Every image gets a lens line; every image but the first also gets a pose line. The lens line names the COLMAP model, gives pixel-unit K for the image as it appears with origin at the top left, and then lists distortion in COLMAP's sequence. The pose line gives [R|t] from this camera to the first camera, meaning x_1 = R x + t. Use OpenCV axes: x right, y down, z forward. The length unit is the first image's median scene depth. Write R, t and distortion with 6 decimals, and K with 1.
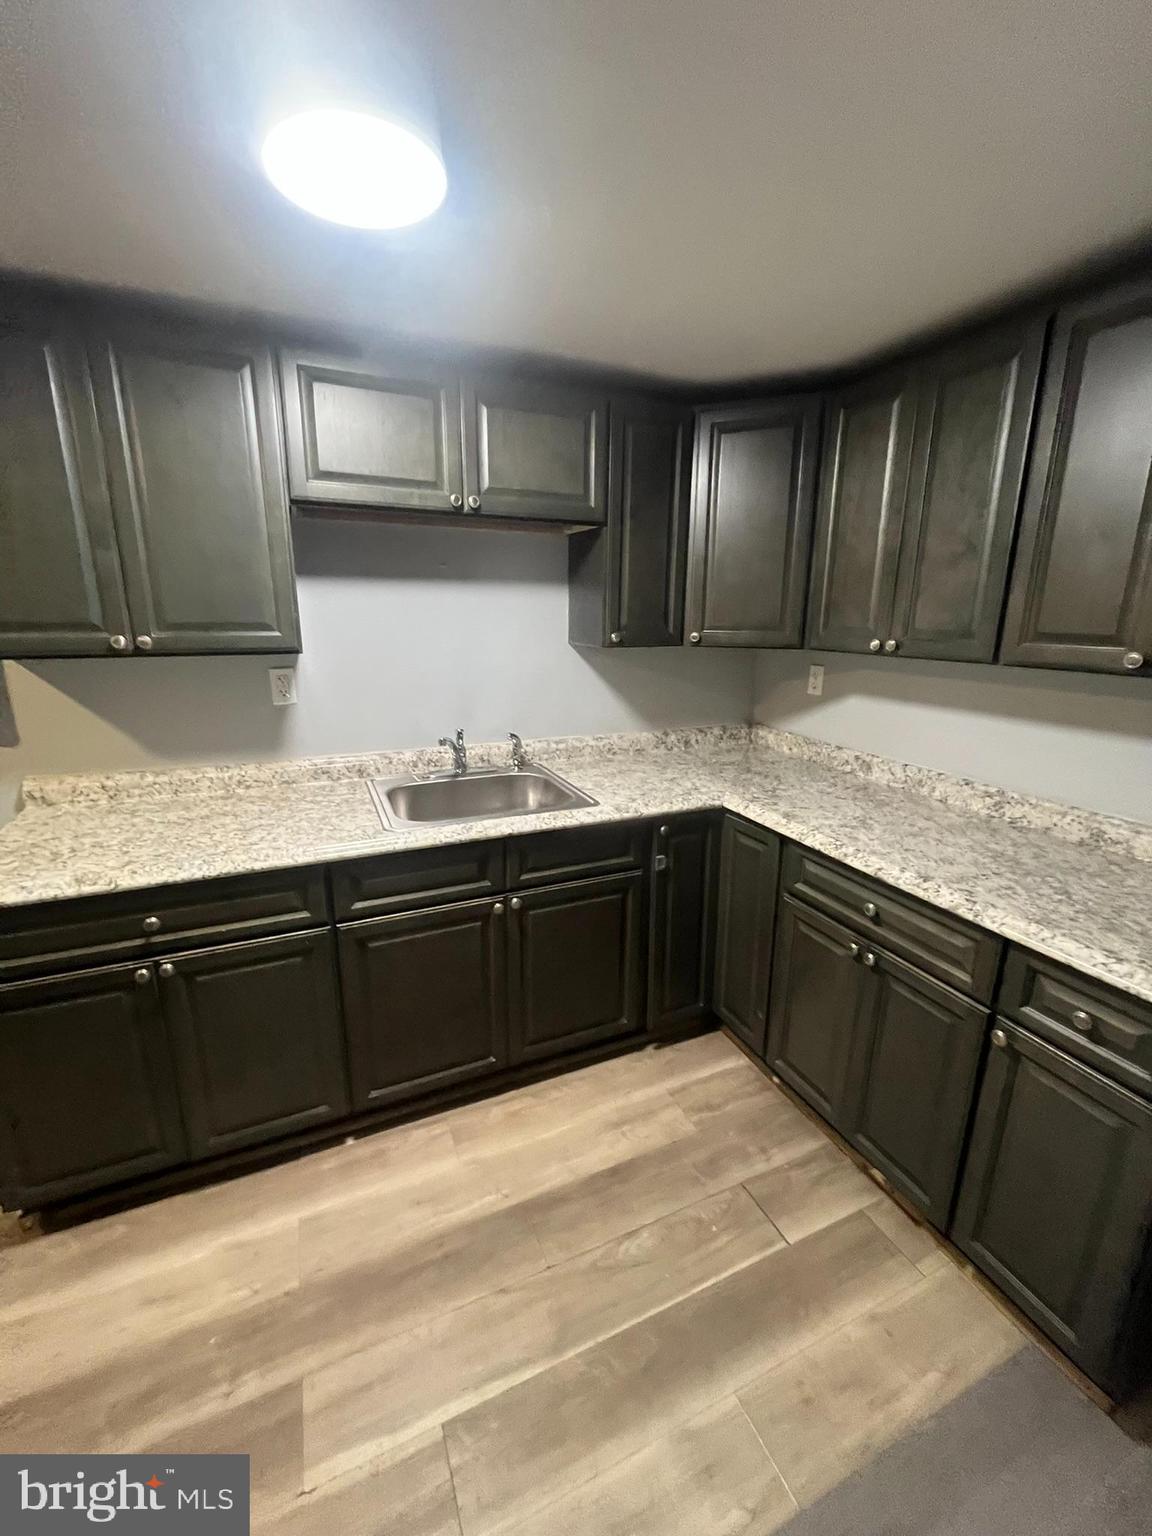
lens RADIAL K [[616.2, 0, 578.3], [0, 616.2, 765.0], [0, 0, 1]] dist [-0.003012, -0.000335]
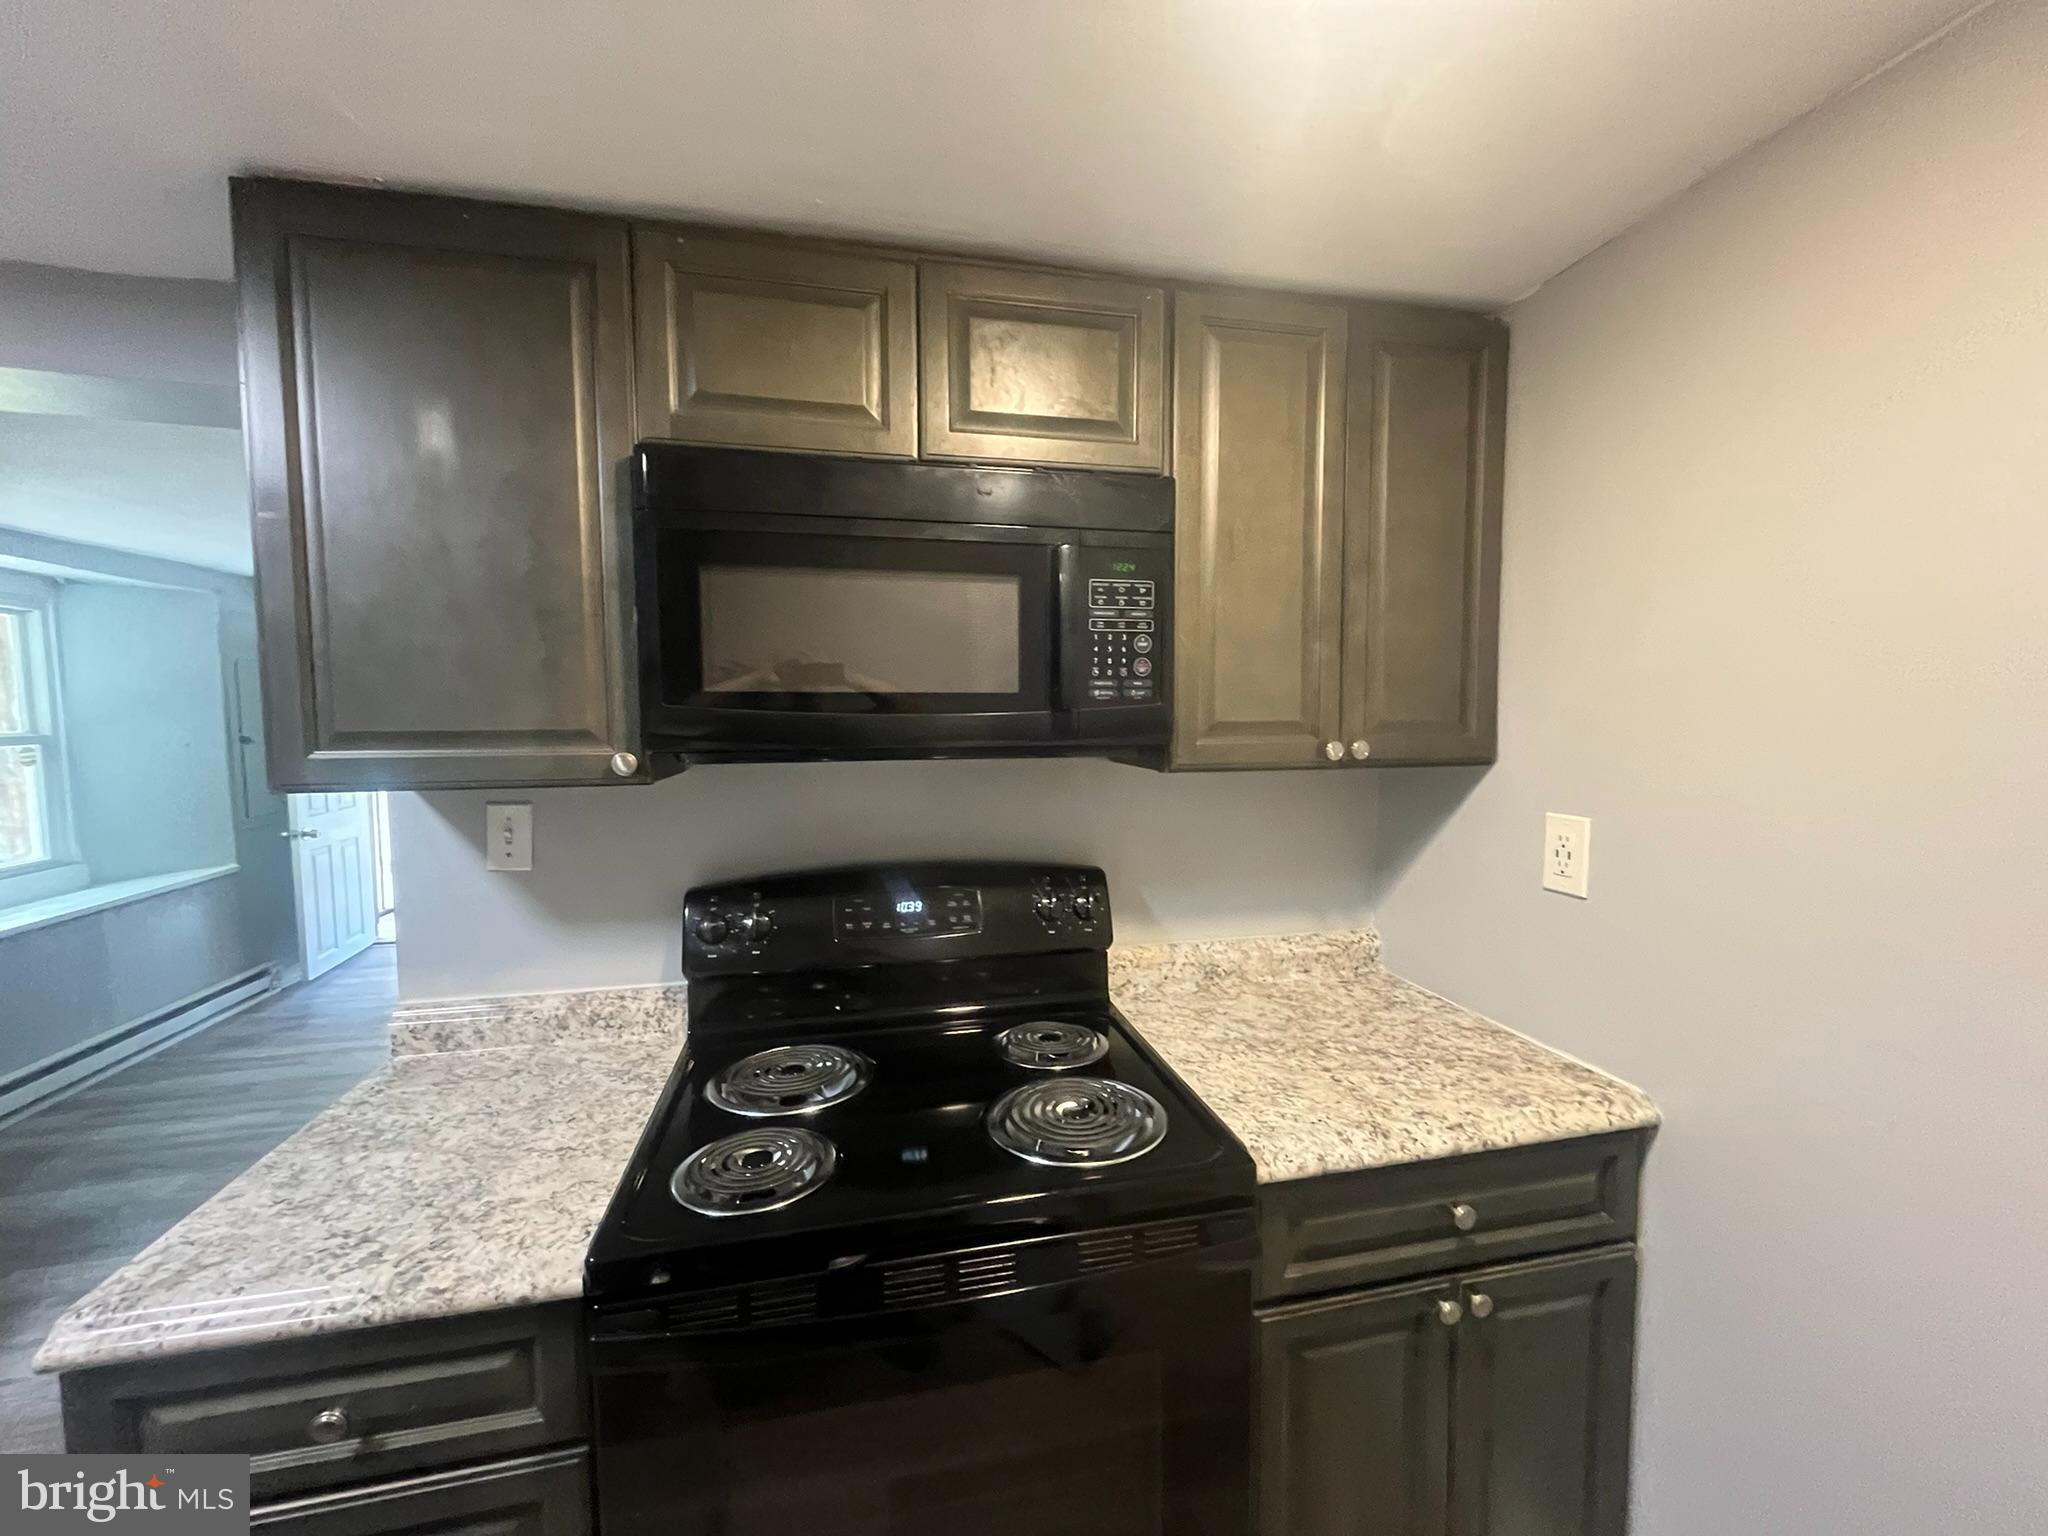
lens RADIAL K [[821.6, 0, 1024.7], [0, 821.6, 768.0], [0, 0, 1]] dist [-0.003012, -0.000335]
pose [[0.196626, -0.078306, 0.977346, -0.253803], [0.242561, 0.969706, 0.028895, -0.263260], [-0.950001, 0.231385, 0.209664, 1.097336]]
